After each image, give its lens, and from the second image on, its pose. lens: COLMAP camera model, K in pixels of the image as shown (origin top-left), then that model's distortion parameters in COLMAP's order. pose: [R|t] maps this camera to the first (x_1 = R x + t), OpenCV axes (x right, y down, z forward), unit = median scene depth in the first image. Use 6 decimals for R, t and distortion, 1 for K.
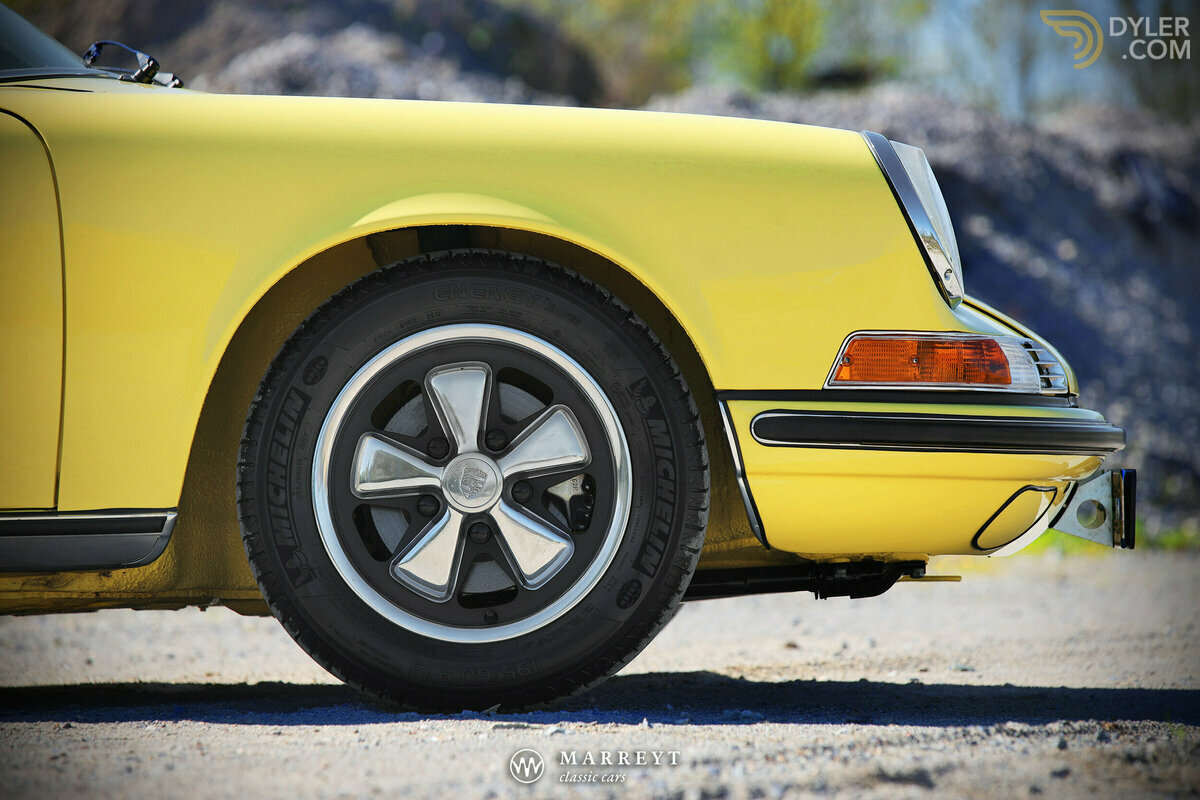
lens RADIAL K [[4719.5, 0, 600.0], [0, 4719.5, 400.0], [0, 0, 1]] dist [0.062112, -3.629482]
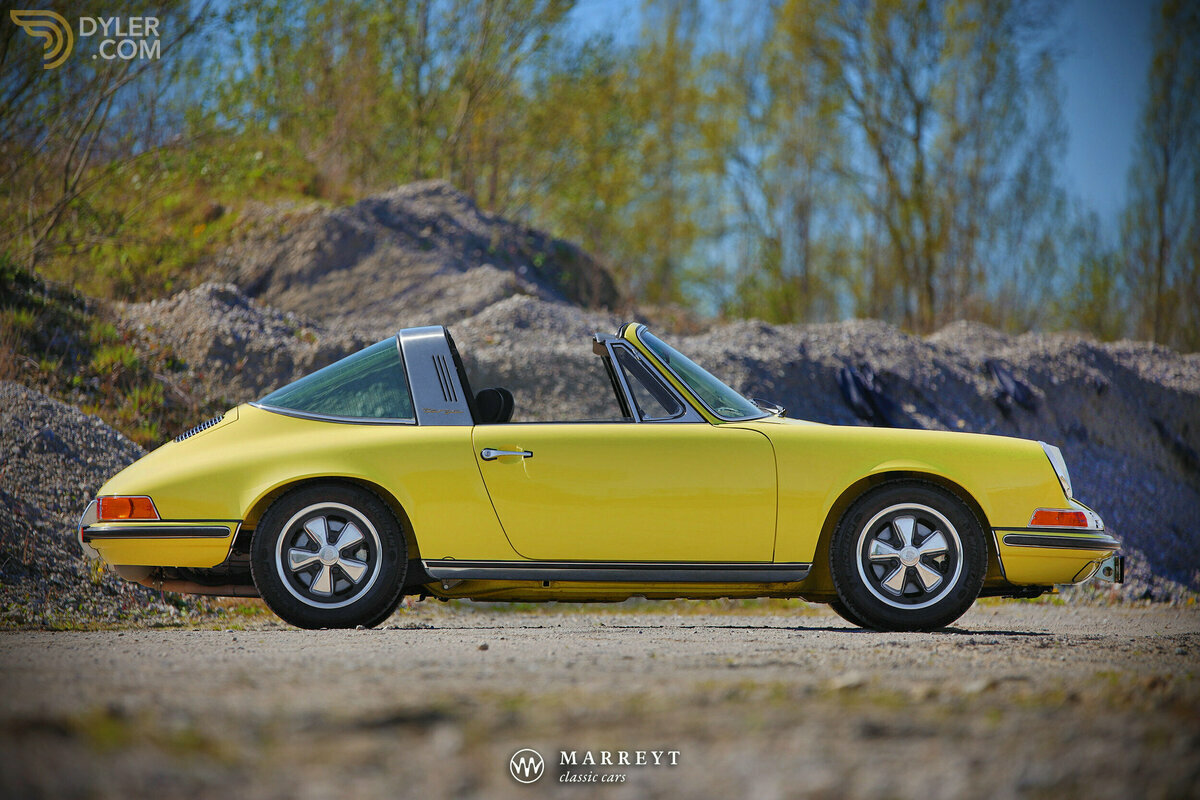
lens RADIAL K [[4226.5, 0, 600.0], [0, 4226.5, 400.0], [0, 0, 1]] dist [-0.474316, -0.136567]
pose [[0.998531, 0.026888, 0.047049, -0.349484], [-0.025845, 0.999410, -0.022640, -0.015687], [-0.047630, 0.021390, 0.998636, -1.647902]]
